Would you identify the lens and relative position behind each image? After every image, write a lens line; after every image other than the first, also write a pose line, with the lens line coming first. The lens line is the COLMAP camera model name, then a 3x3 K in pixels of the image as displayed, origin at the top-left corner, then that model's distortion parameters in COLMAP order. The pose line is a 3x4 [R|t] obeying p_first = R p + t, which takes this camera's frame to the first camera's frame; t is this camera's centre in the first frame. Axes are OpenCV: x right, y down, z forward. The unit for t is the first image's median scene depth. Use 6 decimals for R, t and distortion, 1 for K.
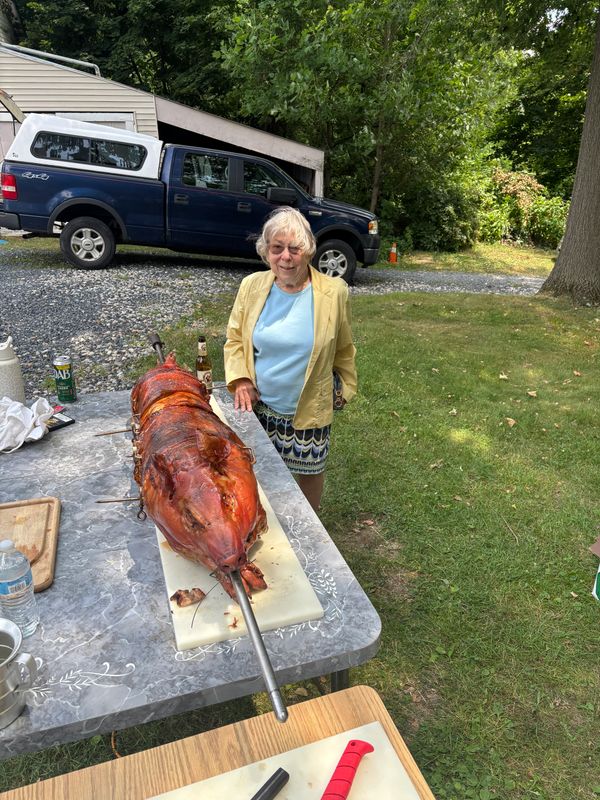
lens RADIAL K [[595.7, 0, 302.5], [0, 595.7, 398.8], [0, 0, 1]] dist [0.025713, -0.040100]
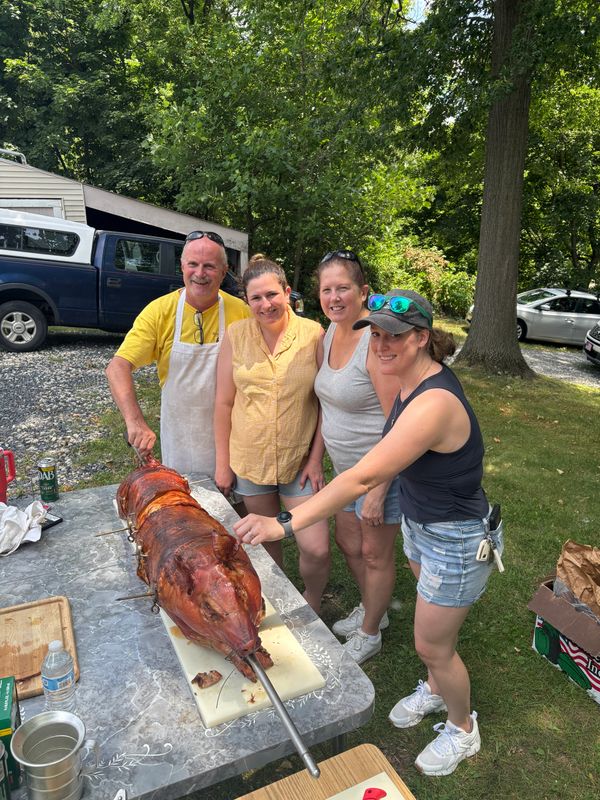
lens RADIAL K [[611.1, 0, 282.2], [0, 611.1, 401.1], [0, 0, 1]] dist [-0.001246, 0.007266]
pose [[0.993536, -0.036053, 0.107638, -0.053394], [0.046215, 0.994550, -0.093457, -0.029406], [-0.103682, 0.097828, 0.989788, -0.080233]]
